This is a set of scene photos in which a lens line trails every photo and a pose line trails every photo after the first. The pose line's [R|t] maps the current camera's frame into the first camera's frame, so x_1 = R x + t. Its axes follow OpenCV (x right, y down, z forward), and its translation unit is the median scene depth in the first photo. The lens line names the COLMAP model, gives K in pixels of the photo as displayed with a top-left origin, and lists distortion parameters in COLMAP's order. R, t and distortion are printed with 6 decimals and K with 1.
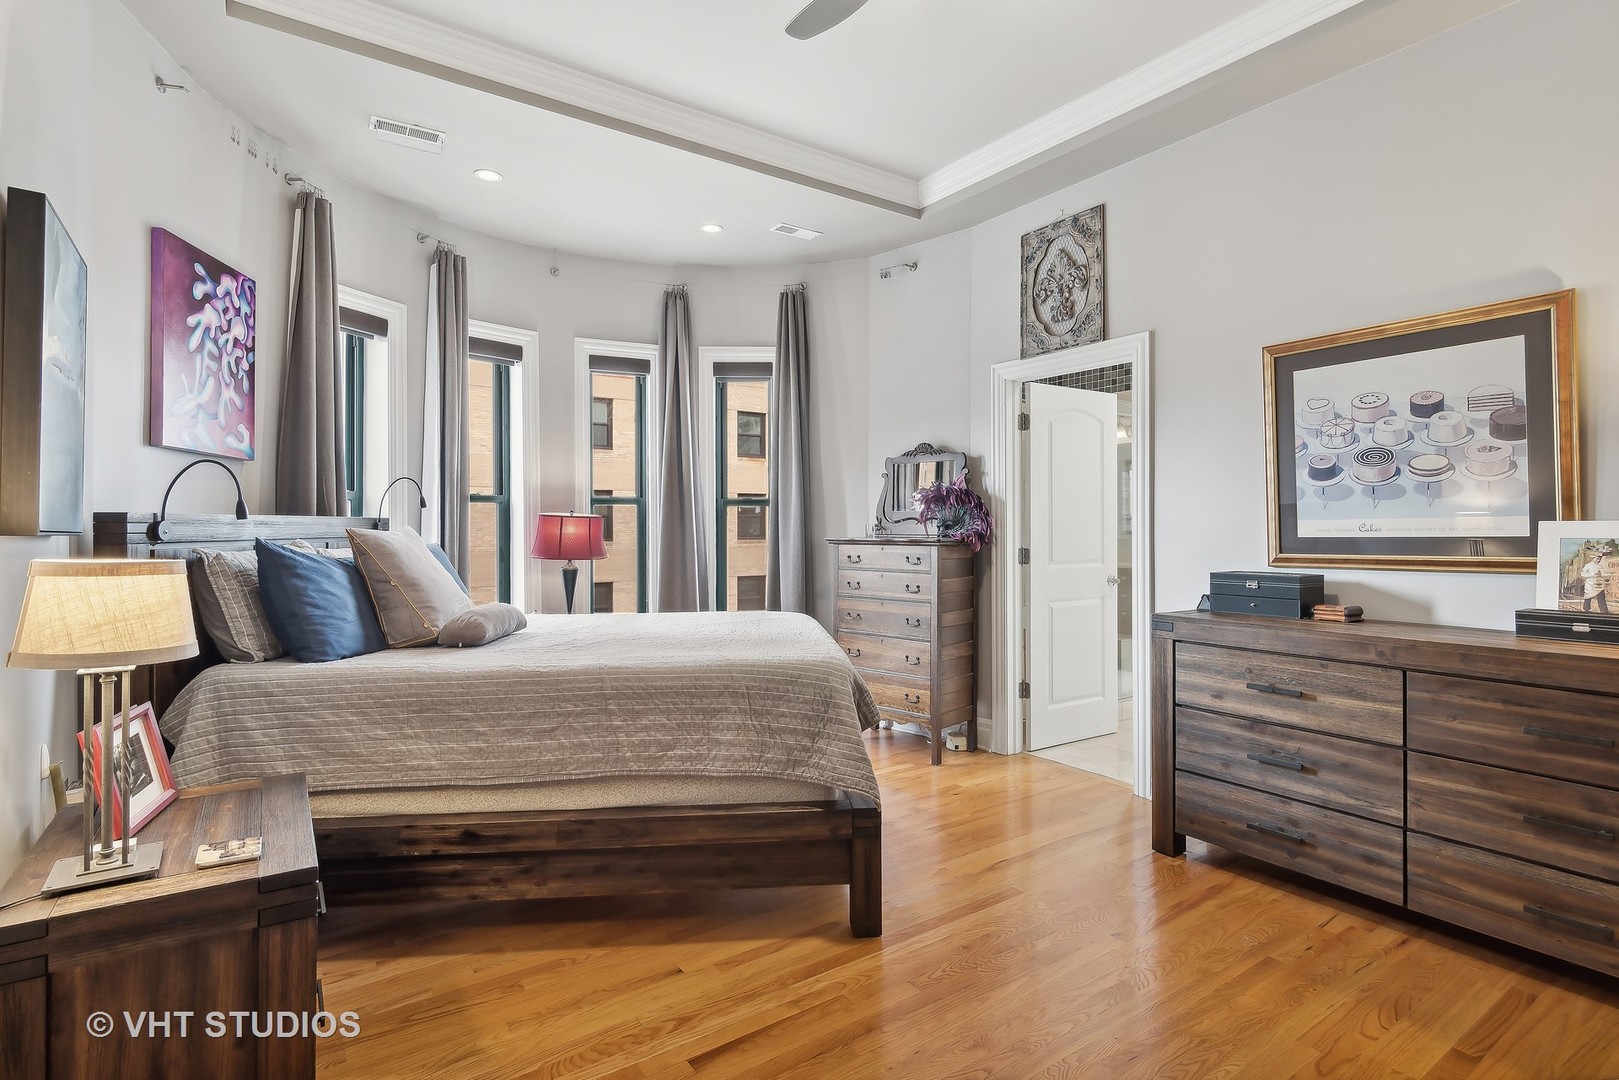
lens RADIAL K [[786.1, 0, 827.1], [0, 786.1, 524.6], [0, 0, 1]] dist [0.004305, -0.002163]
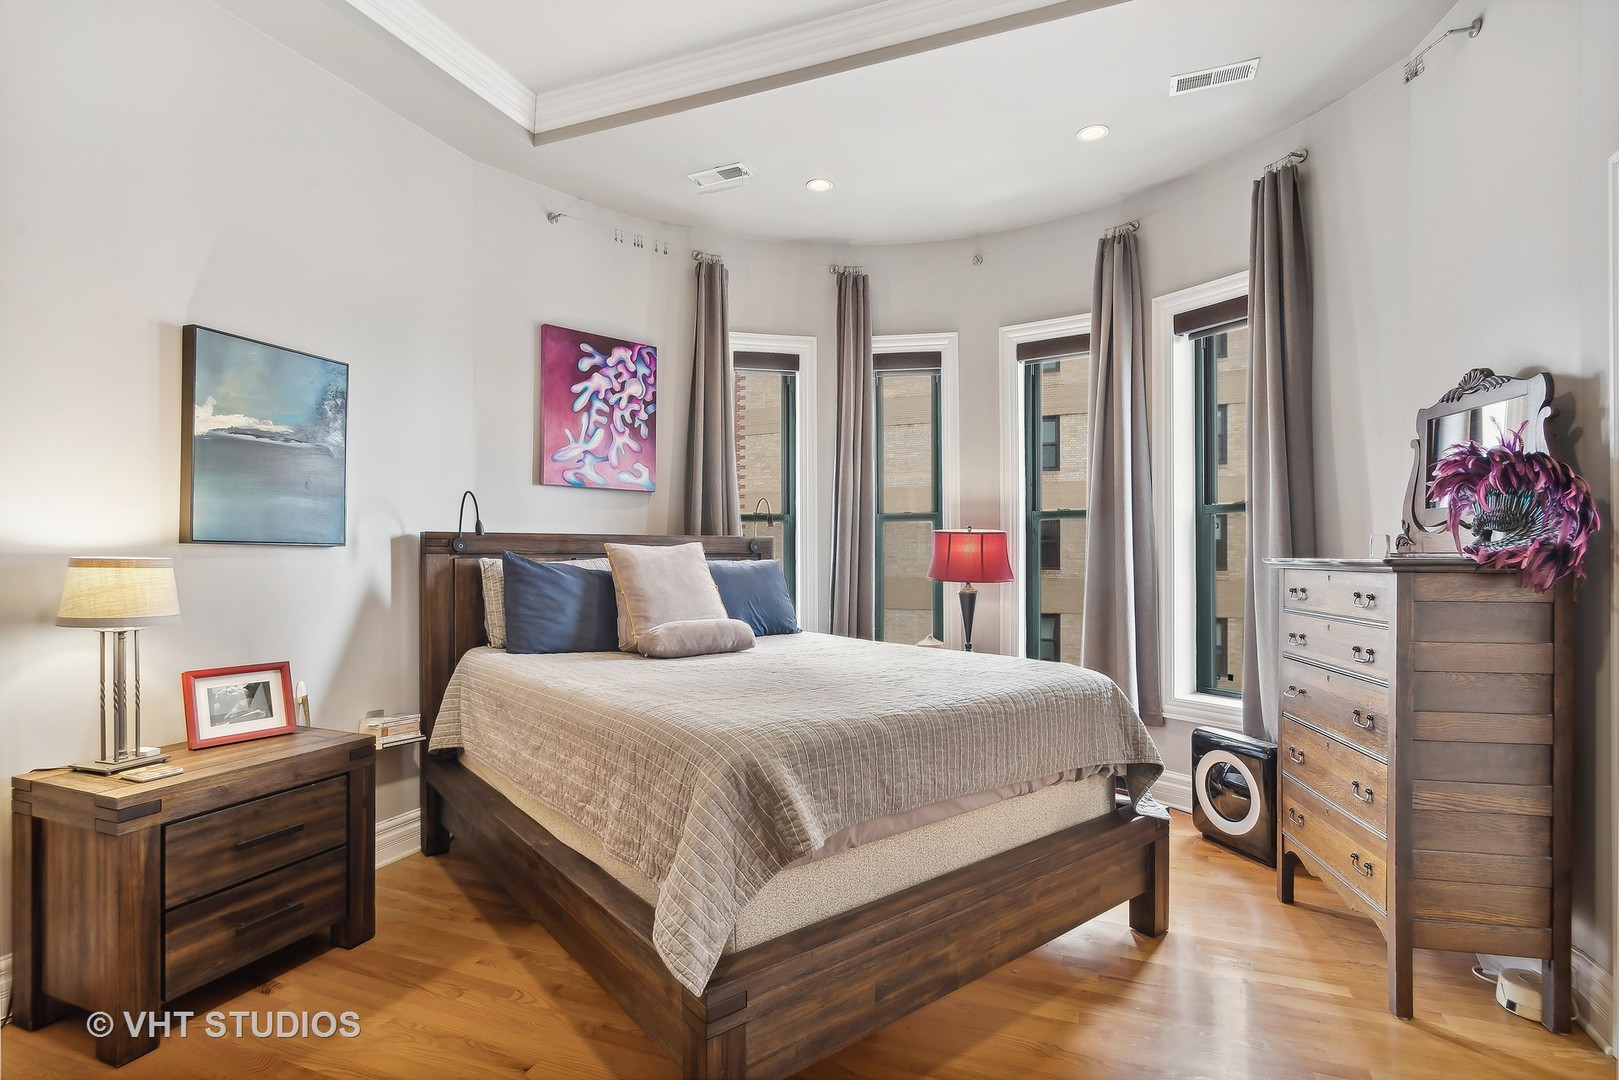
lens RADIAL K [[786.1, 0, 813.7], [0, 786.1, 552.5], [0, 0, 1]] dist [0.004305, -0.002163]
pose [[0.544710, -0.002979, -0.838619, 0.464313], [0.002966, 0.999994, -0.001626, 0.018156], [0.838619, -0.001601, 0.544716, 0.552962]]
